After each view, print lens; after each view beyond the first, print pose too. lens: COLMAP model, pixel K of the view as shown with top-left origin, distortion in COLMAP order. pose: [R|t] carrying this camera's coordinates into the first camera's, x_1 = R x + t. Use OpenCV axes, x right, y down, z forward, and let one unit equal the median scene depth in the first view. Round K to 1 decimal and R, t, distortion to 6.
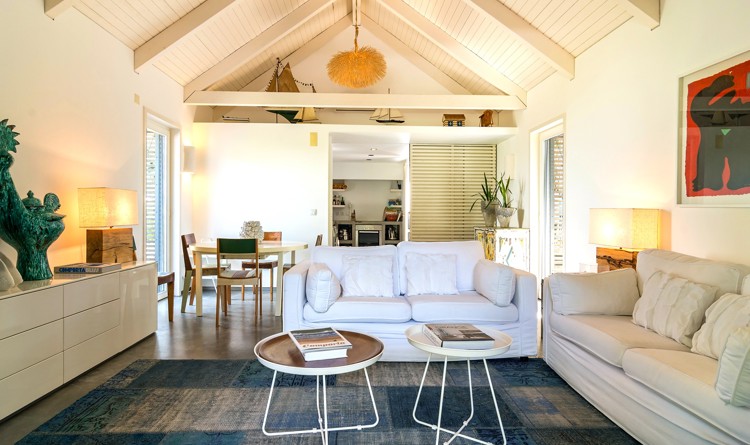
lens RADIAL K [[415.3, 0, 375.0], [0, 415.3, 222.5], [0, 0, 1]] dist [-0.000062, -0.001070]
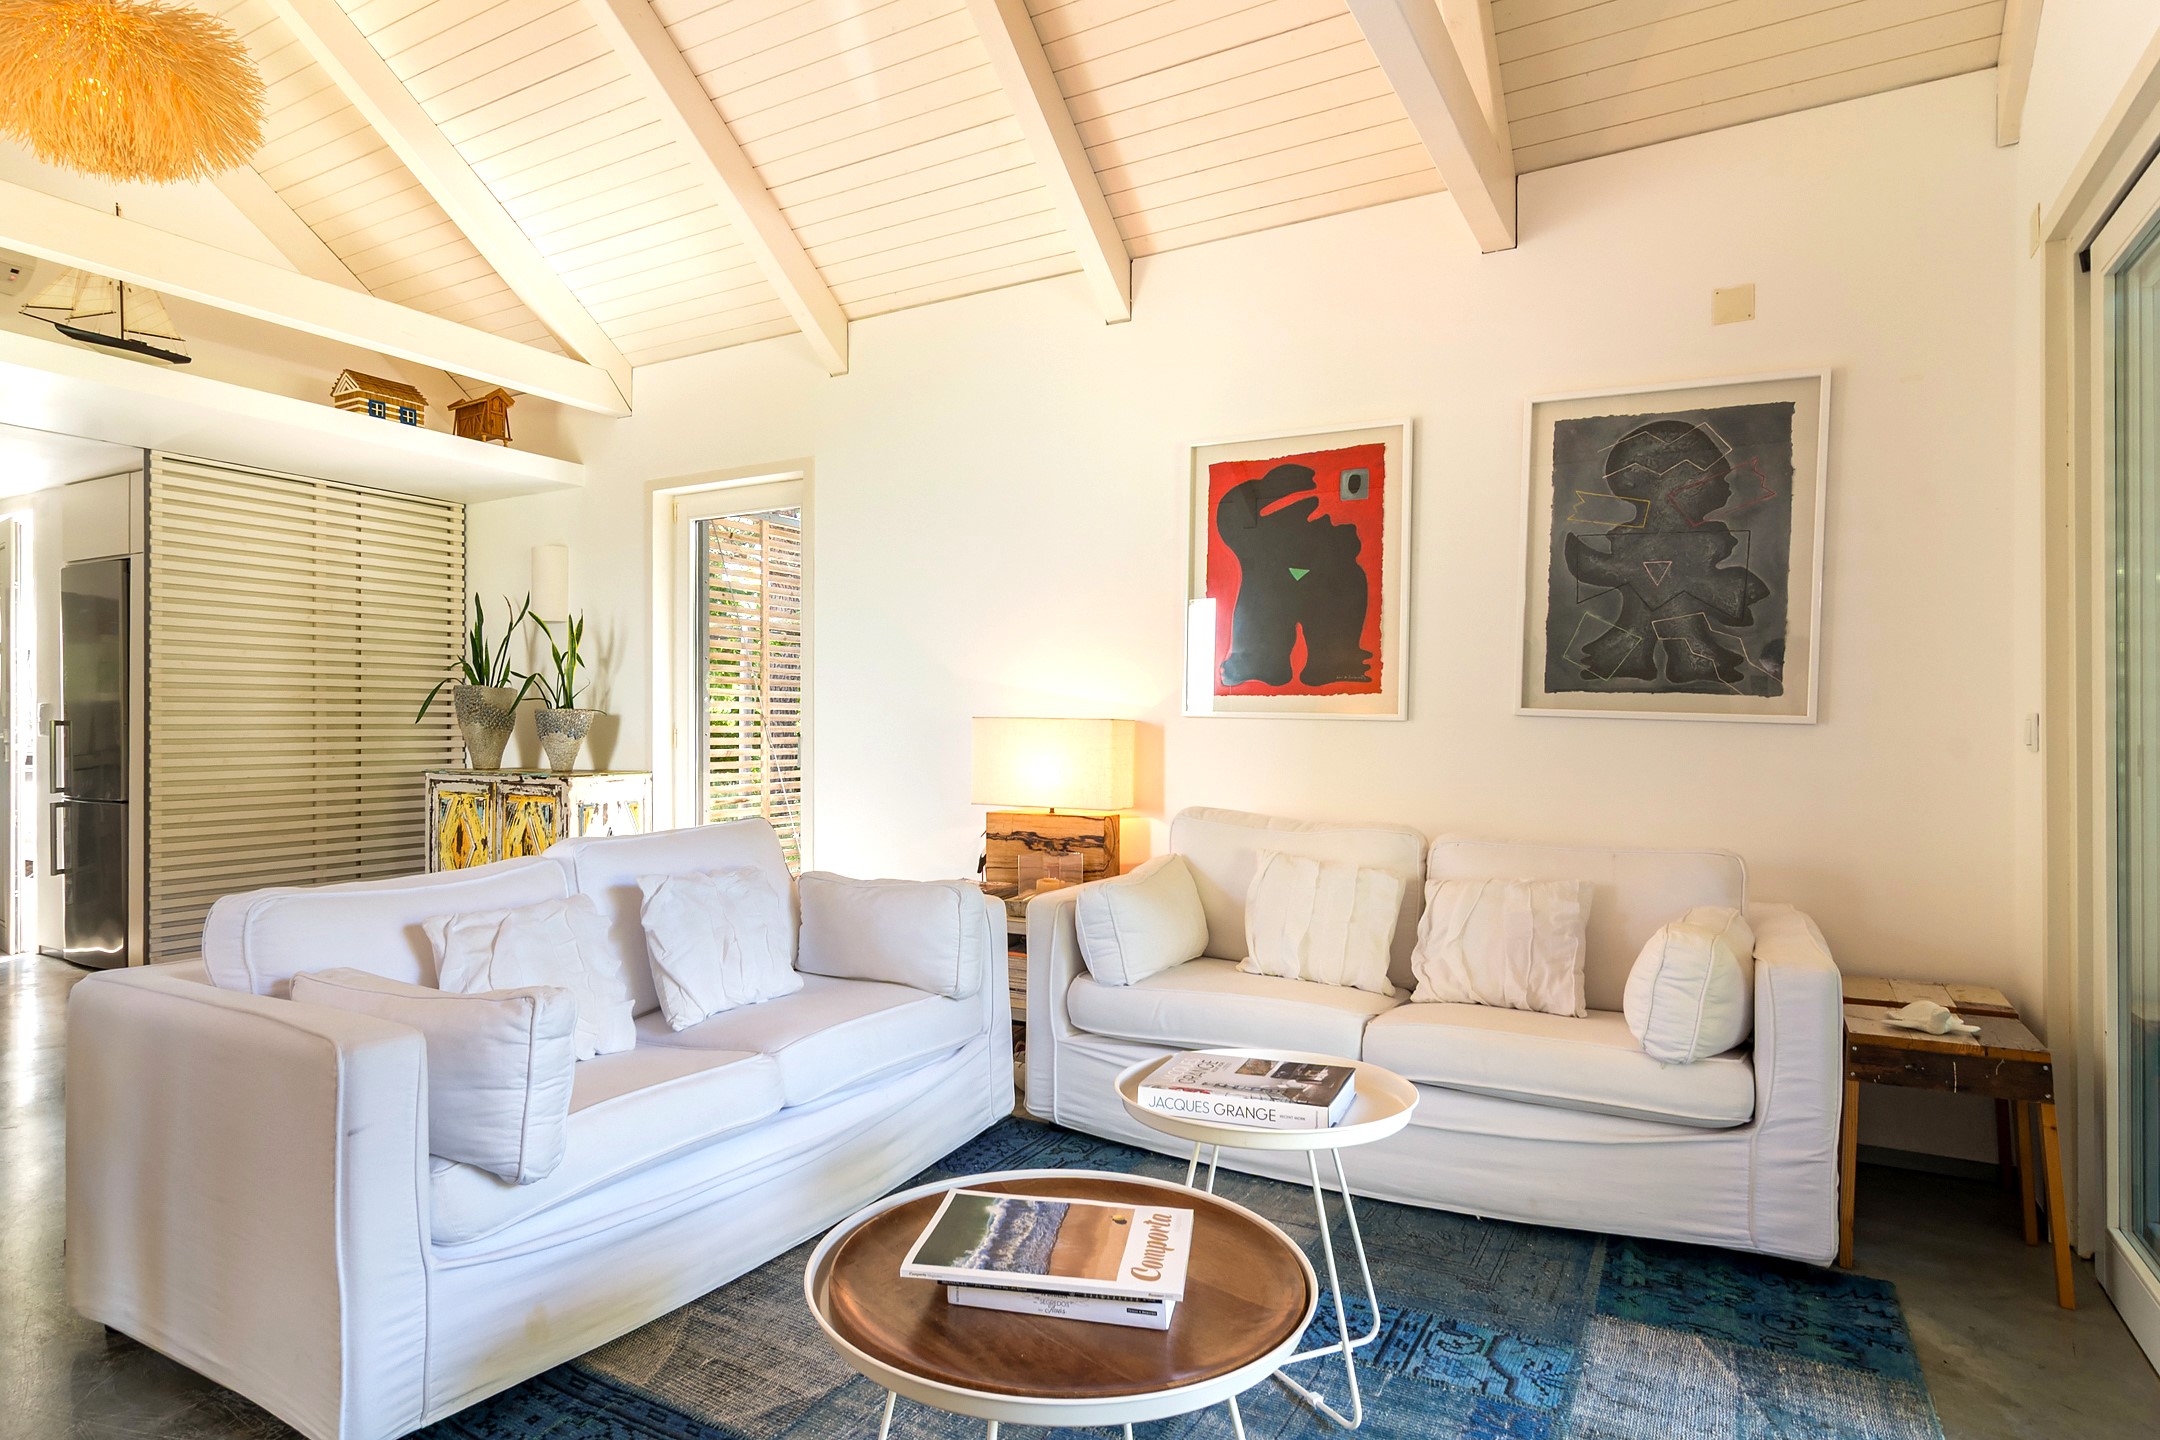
lens RADIAL K [[1179.4, 0, 1010.3], [0, 1179.4, 728.9], [0, 0, 1]] dist [-0.000295, 0.000370]
pose [[0.550265, -0.005371, 0.834973, -0.354229], [0.017545, 0.999833, -0.005131, -0.013433], [-0.834806, 0.017473, 0.550268, 0.293702]]
